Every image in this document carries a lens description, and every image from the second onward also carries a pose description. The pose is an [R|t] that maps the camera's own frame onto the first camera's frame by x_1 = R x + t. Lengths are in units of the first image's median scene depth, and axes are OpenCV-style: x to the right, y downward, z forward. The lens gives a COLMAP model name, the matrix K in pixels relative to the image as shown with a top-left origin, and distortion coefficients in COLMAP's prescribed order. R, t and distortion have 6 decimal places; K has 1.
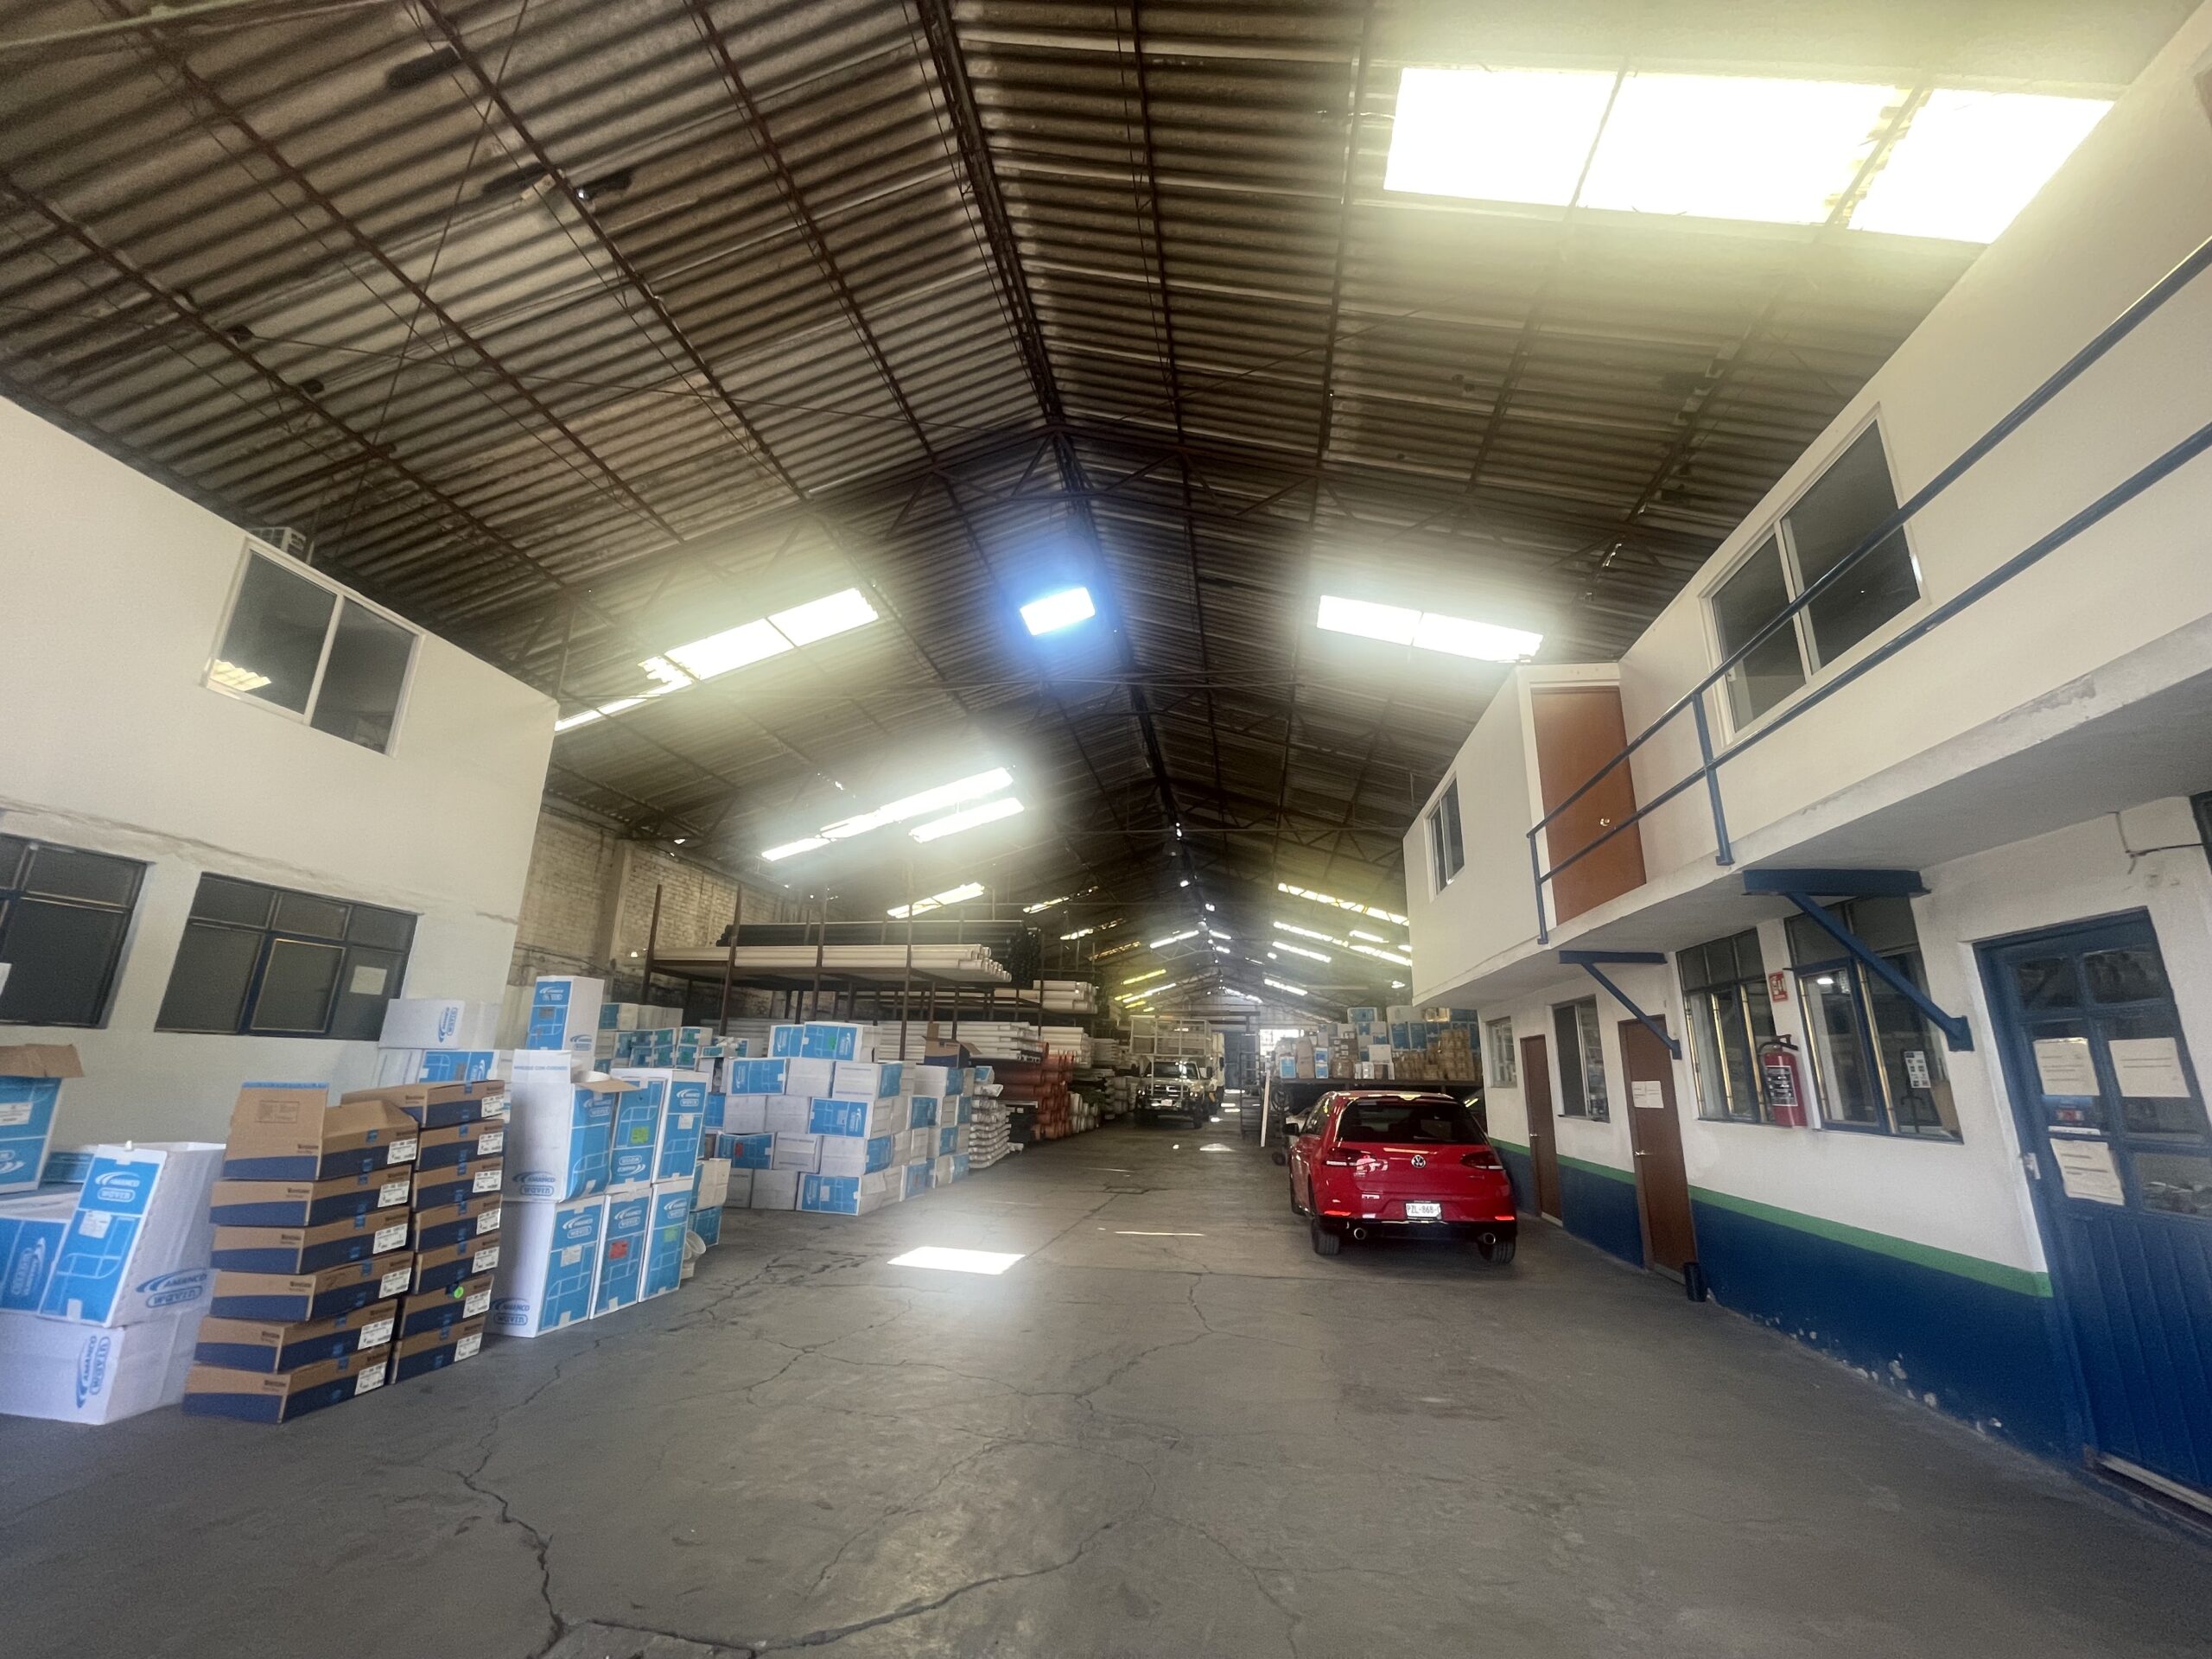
lens RADIAL K [[895.3, 0, 1105.4], [0, 895.3, 845.1], [0, 0, 1]] dist [0.000208, 0.000192]
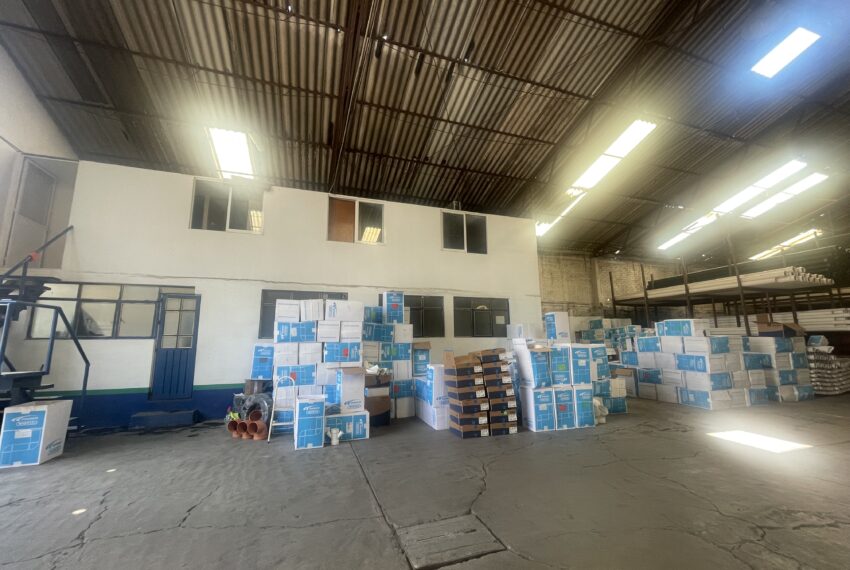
lens RADIAL K [[340.8, 0, 424.6], [0, 340.8, 290.3], [0, 0, 1]] dist [-0.009240, 0.000612]
pose [[0.465709, -0.159983, -0.870356, 0.172985], [0.238321, 0.969859, -0.050753, 0.039022], [0.852243, -0.183788, 0.489800, 0.142004]]
